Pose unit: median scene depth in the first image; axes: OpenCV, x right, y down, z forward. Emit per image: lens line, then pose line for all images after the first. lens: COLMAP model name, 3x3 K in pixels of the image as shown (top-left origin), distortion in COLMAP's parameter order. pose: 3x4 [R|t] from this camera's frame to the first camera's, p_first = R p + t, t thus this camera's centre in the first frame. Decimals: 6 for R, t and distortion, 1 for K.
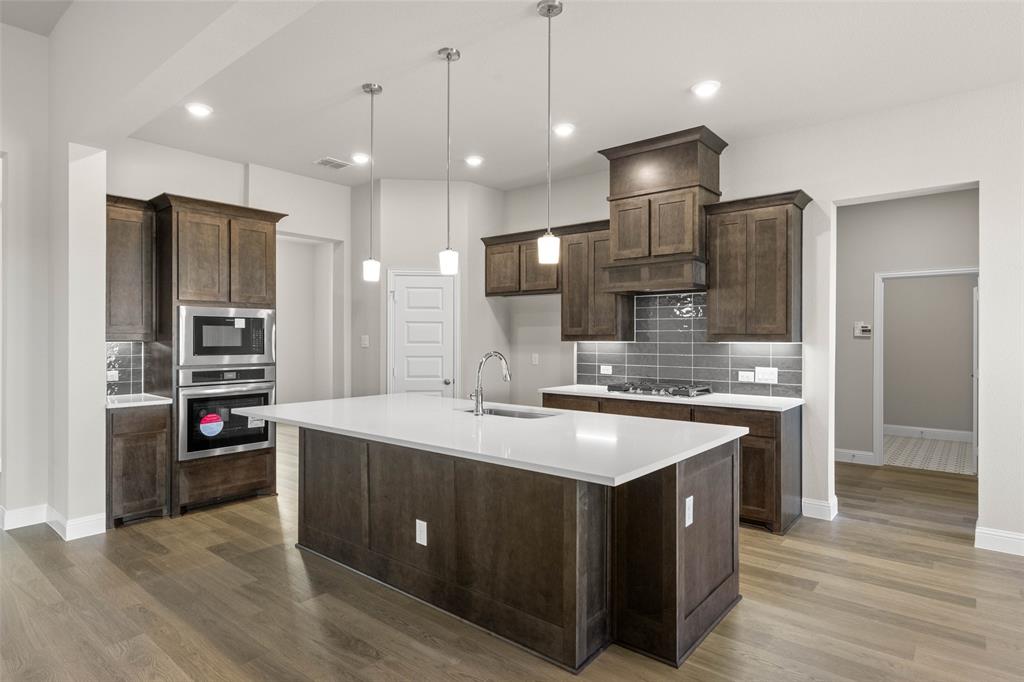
lens RADIAL K [[567.1, 0, 513.0], [0, 567.1, 339.0], [0, 0, 1]] dist [-0.003739, -0.004347]
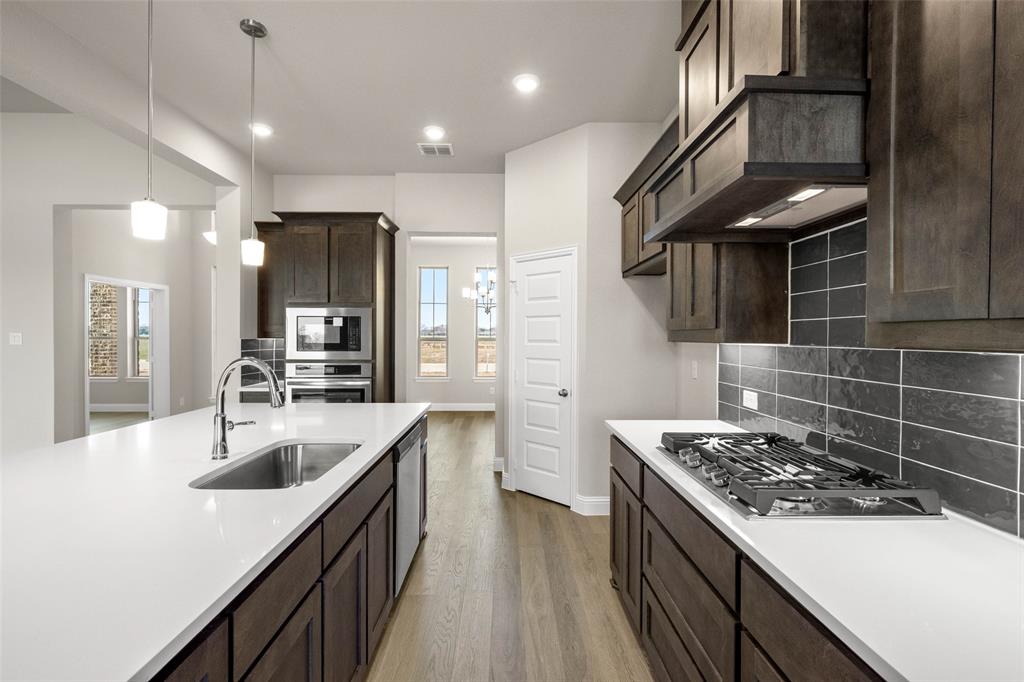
lens RADIAL K [[465.3, 0, 512.5], [0, 465.3, 339.5], [0, 0, 1]] dist [-0.002757, -0.000202]
pose [[0.650337, 0.006164, -0.759621, 0.389593], [-0.003207, 0.999980, 0.005368, -0.000196], [0.759639, -0.001055, 0.650344, 0.659001]]
